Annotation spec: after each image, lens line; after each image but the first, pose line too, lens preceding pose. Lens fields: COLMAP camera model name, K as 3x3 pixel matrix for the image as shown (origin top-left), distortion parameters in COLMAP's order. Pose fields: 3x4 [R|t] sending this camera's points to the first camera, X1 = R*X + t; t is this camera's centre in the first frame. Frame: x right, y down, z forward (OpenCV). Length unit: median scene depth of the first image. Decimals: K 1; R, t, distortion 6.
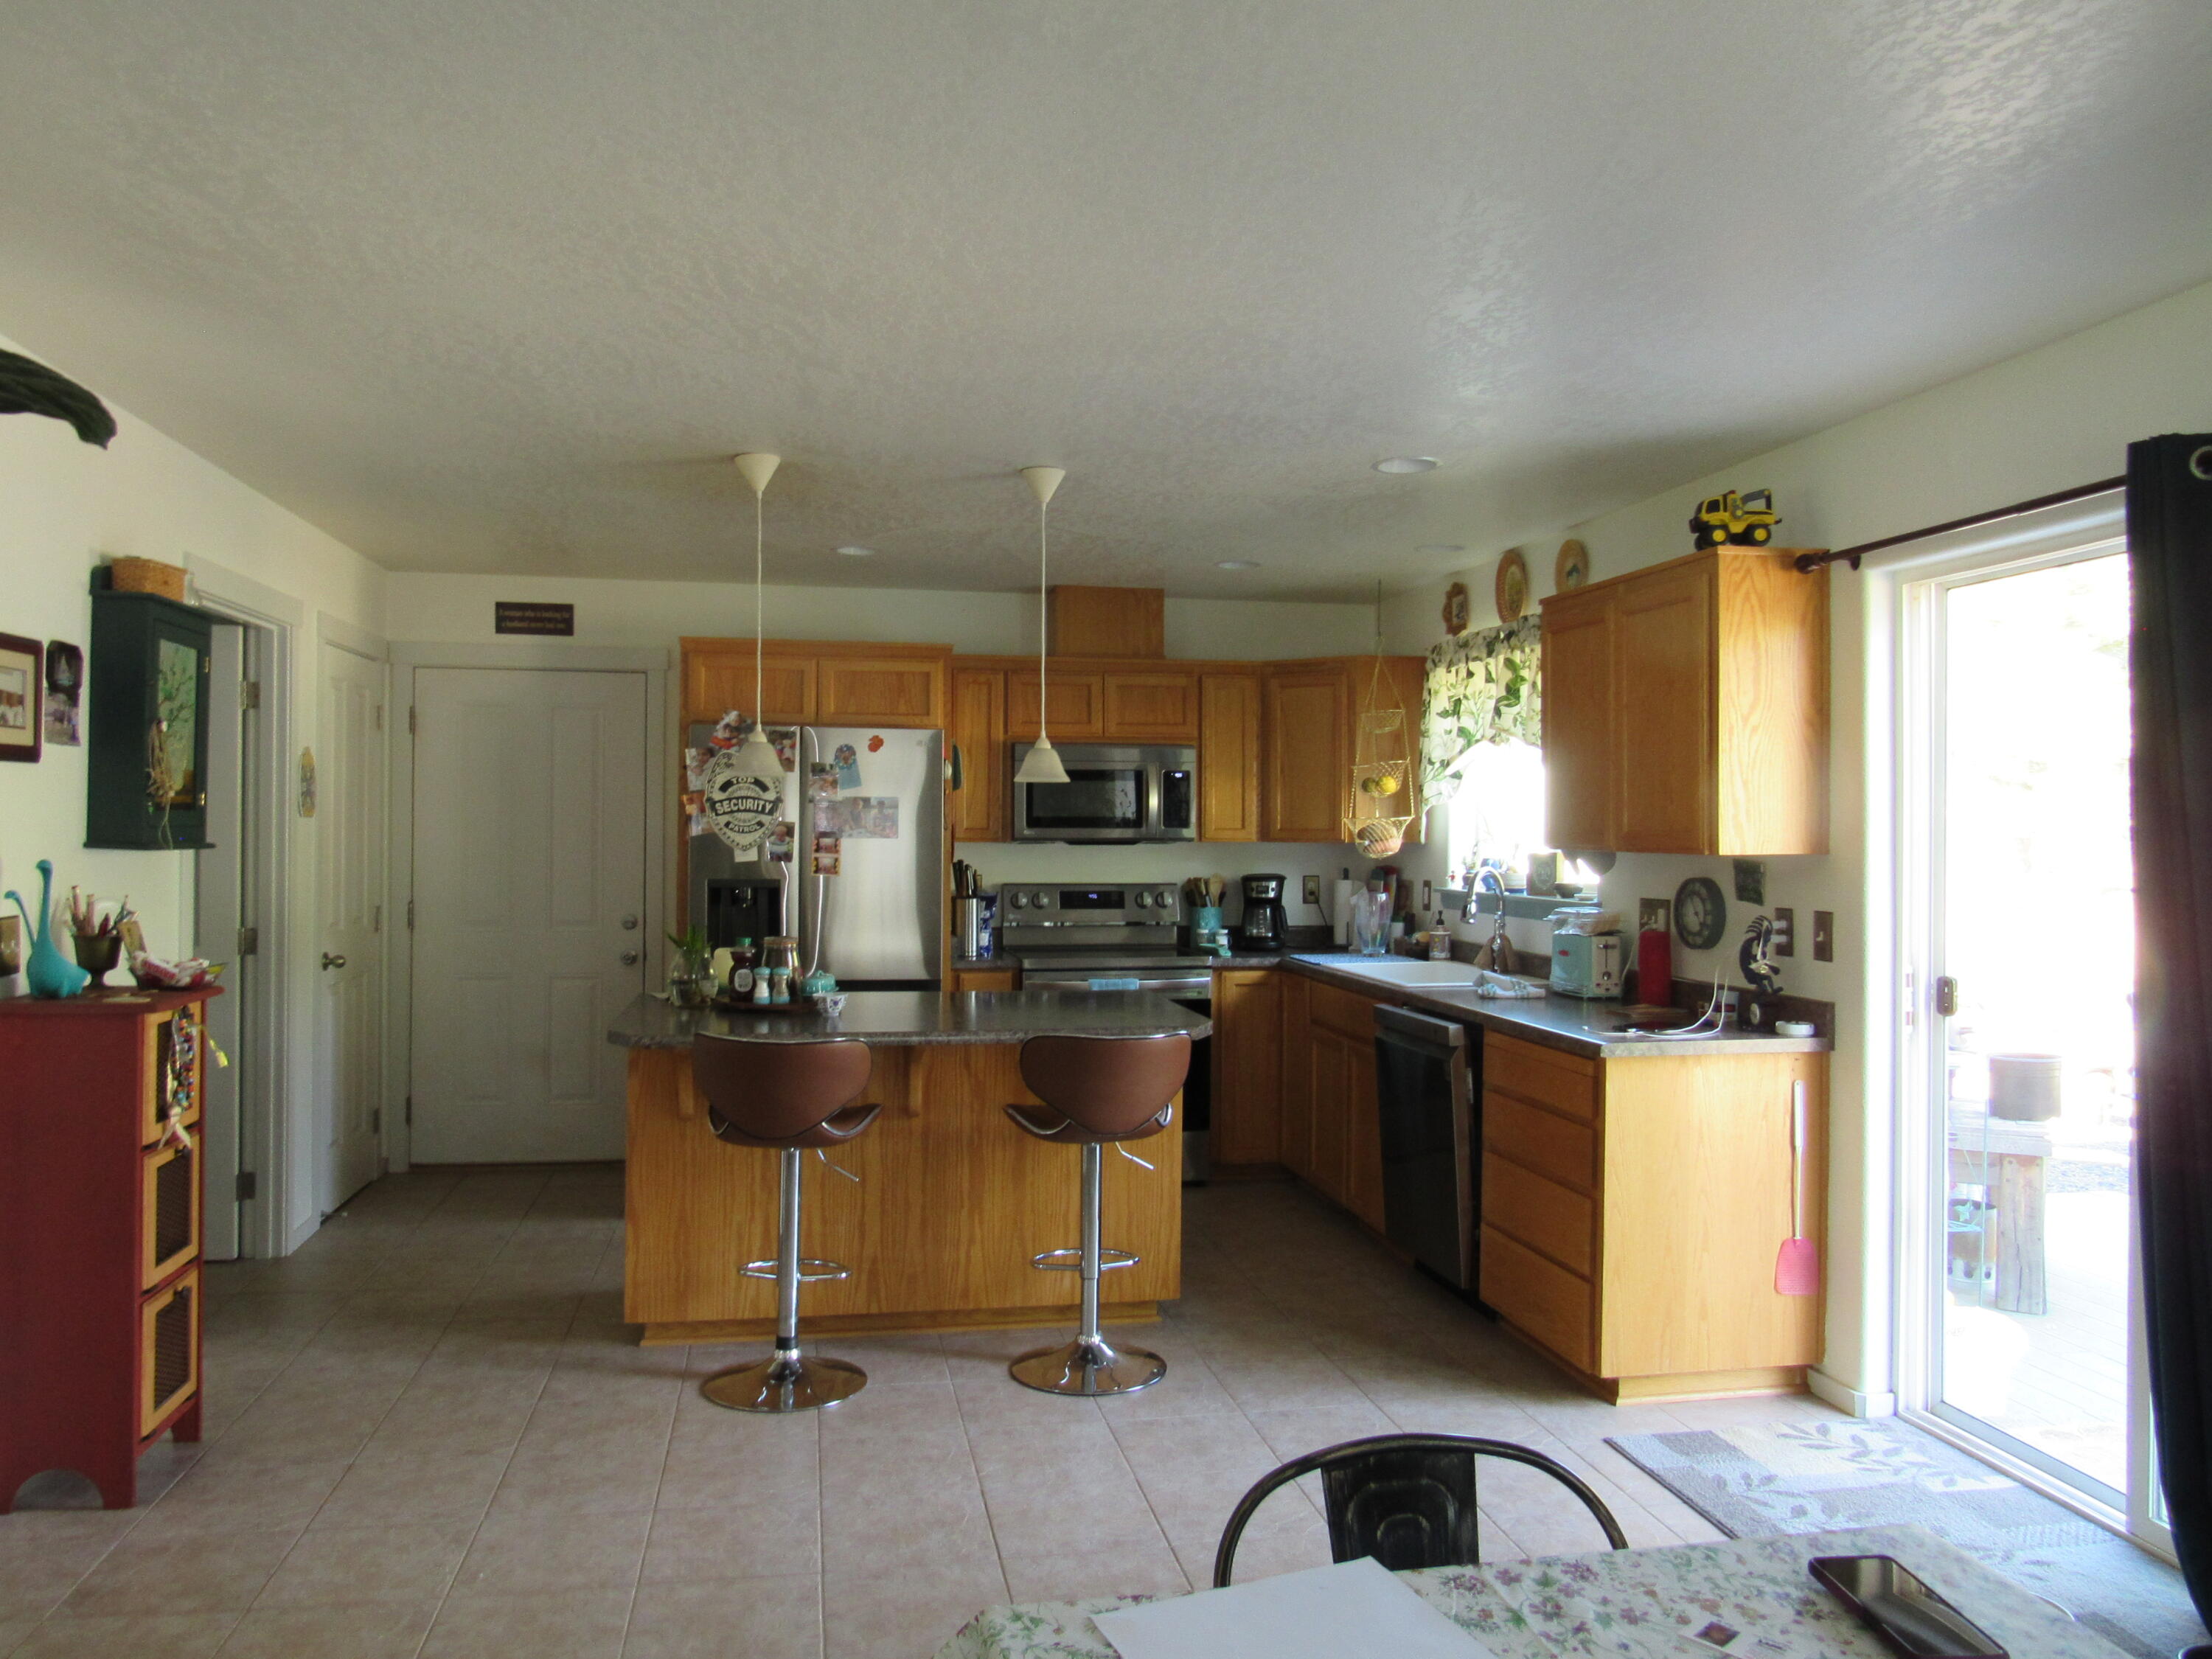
lens RADIAL K [[1558.7, 0, 1108.6], [0, 1558.7, 834.0], [0, 0, 1]] dist [-0.003946, -0.012294]
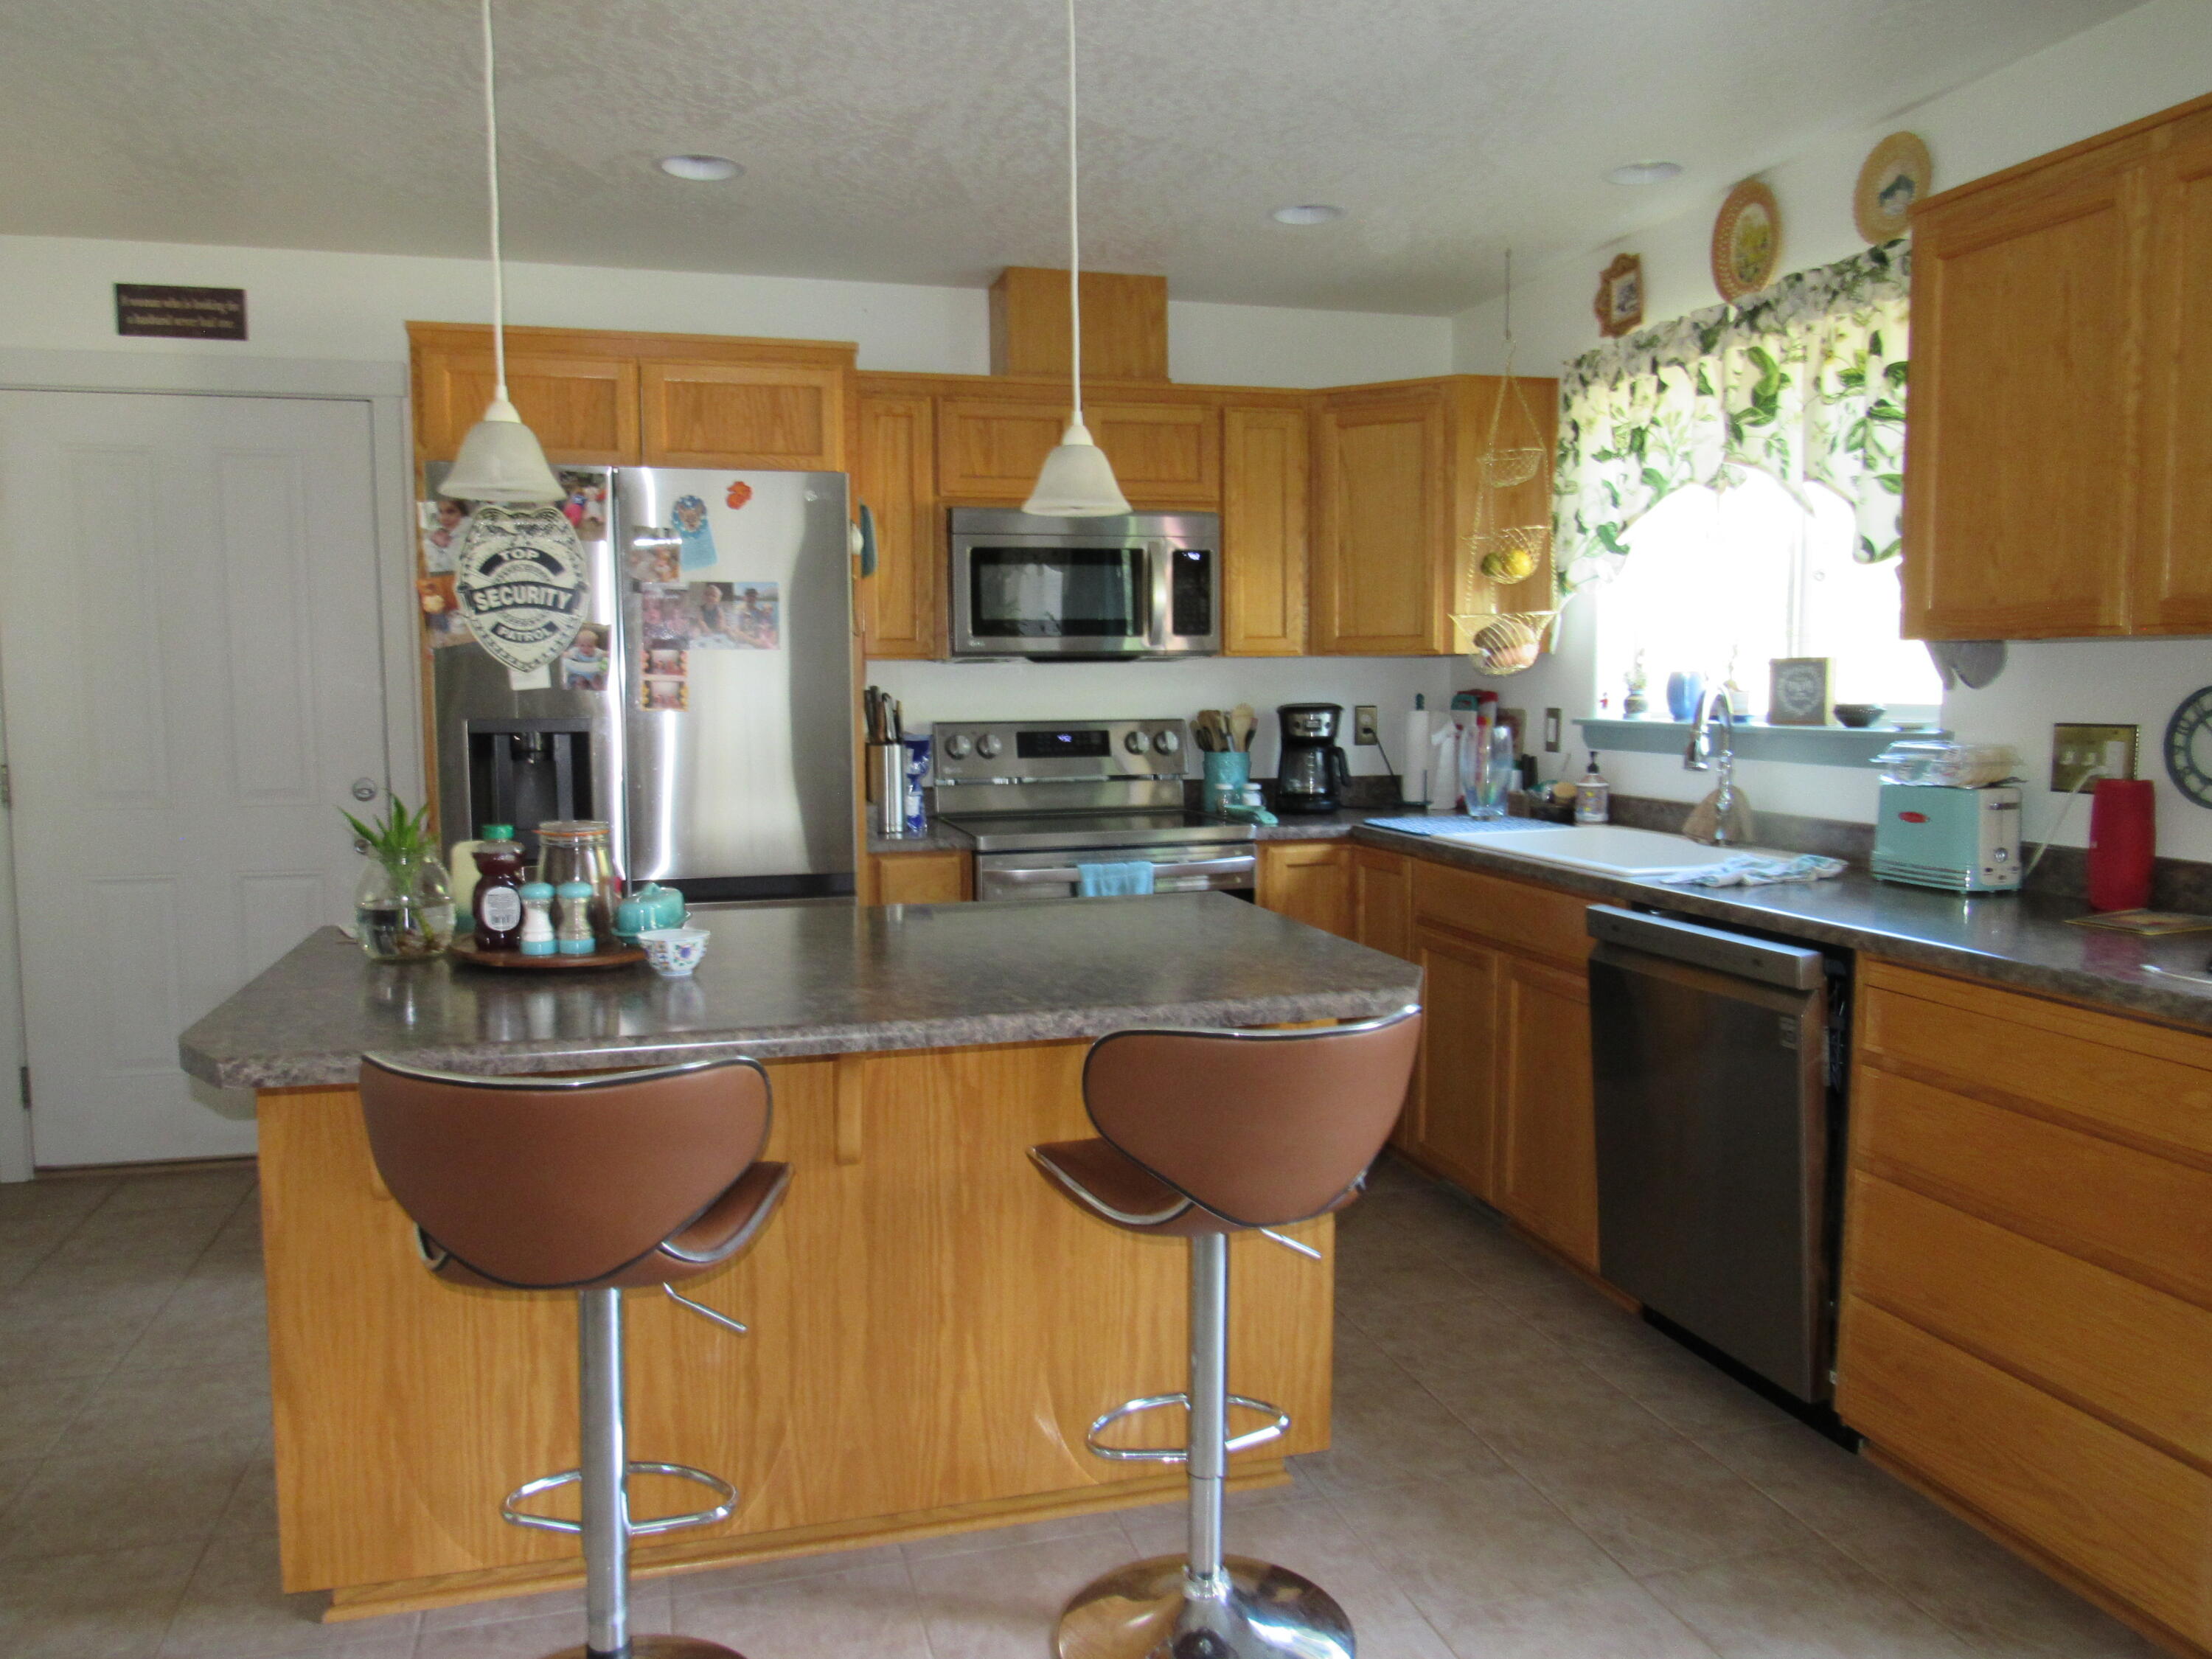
lens RADIAL K [[1558.7, 0, 1093.5], [0, 1558.7, 825.0], [0, 0, 1]] dist [-0.003946, -0.012294]
pose [[0.996640, -0.020393, 0.079328, -0.061865], [0.013038, 0.995660, 0.092145, 0.017205], [-0.080863, -0.090801, 0.992581, 0.369215]]
